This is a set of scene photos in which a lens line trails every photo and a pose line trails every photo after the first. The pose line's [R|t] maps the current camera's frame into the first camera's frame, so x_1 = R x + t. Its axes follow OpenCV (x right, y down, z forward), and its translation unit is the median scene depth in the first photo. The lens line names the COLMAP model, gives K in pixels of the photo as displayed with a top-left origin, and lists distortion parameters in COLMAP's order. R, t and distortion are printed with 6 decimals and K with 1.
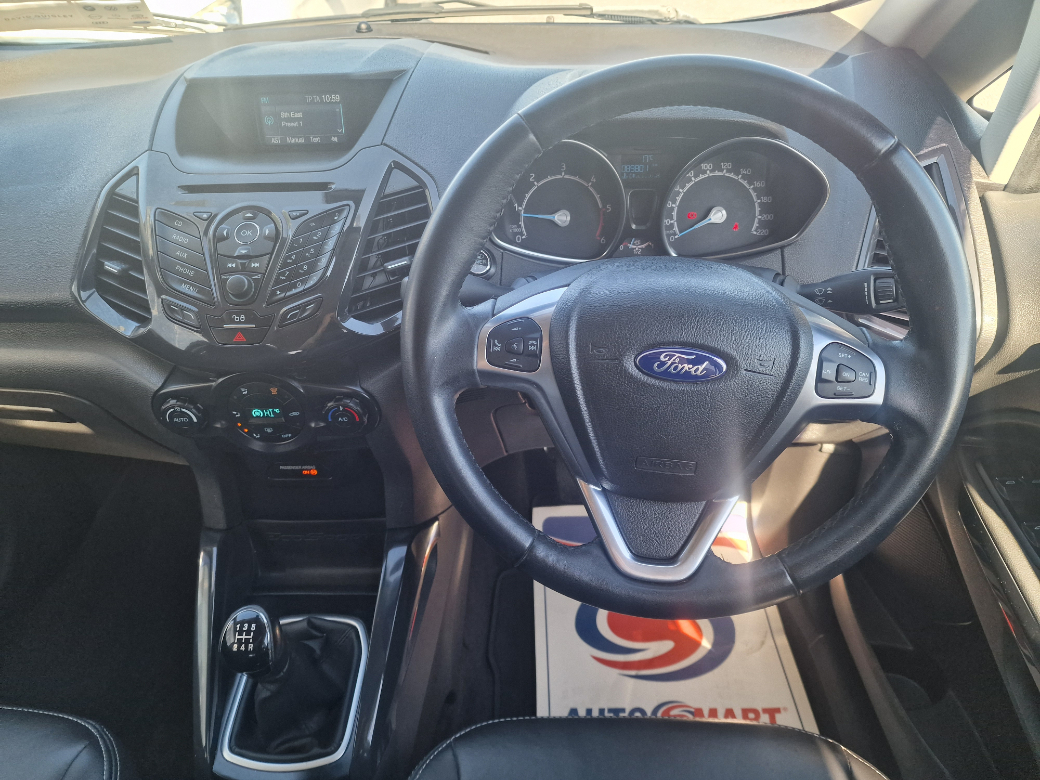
lens RADIAL K [[696.4, 0, 495.9], [0, 696.4, 383.8], [0, 0, 1]] dist [0.017224, -0.015171]
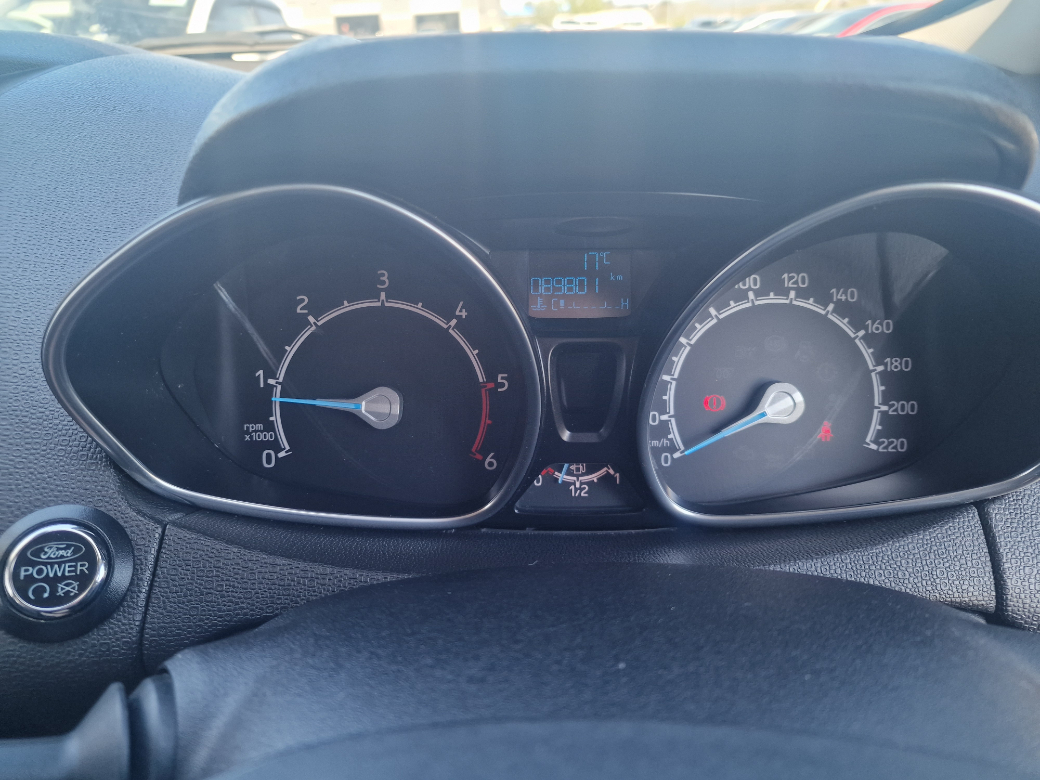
lens RADIAL K [[696.4, 0, 489.2], [0, 696.4, 375.3], [0, 0, 1]] dist [0.017224, -0.015171]
pose [[0.998578, 0.004623, 0.053102, 0.136385], [0.004996, 0.983730, -0.179583, -0.189490], [-0.053068, 0.179593, 0.982309, 0.629786]]
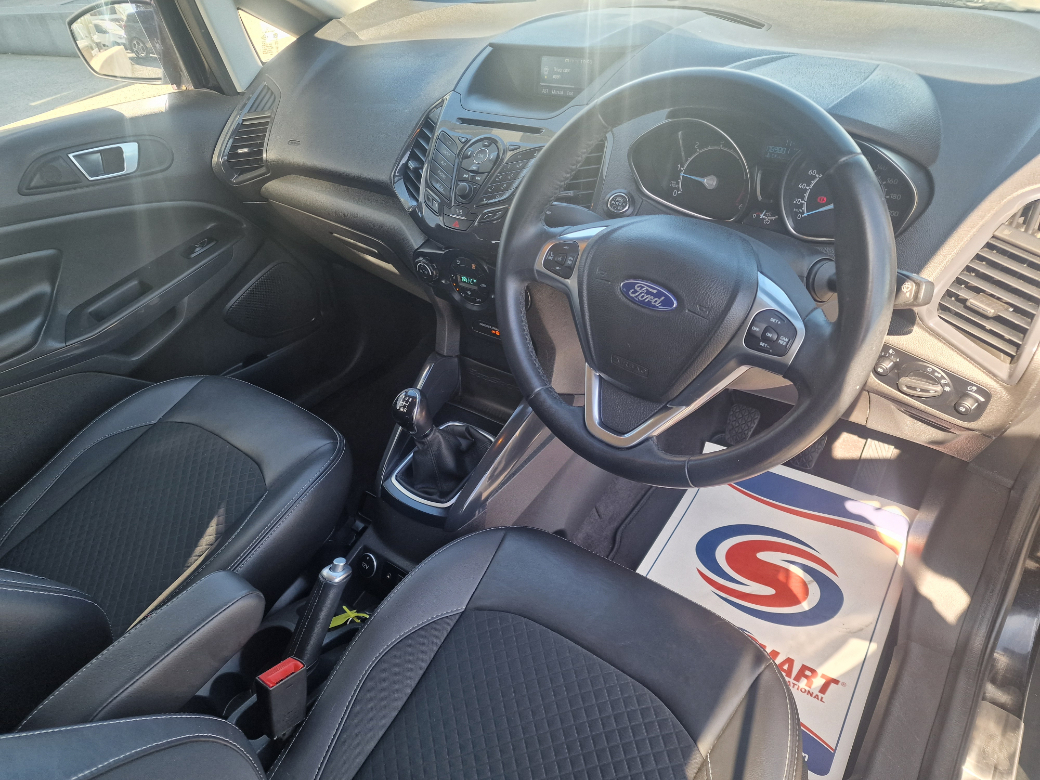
lens RADIAL K [[696.4, 0, 518.4], [0, 696.4, 397.4], [0, 0, 1]] dist [0.017224, -0.015171]
pose [[0.821861, 0.312686, -0.476207, 0.523329], [-0.261852, 0.949715, 0.171683, -0.003563], [0.505943, -0.016404, 0.862411, -0.223877]]
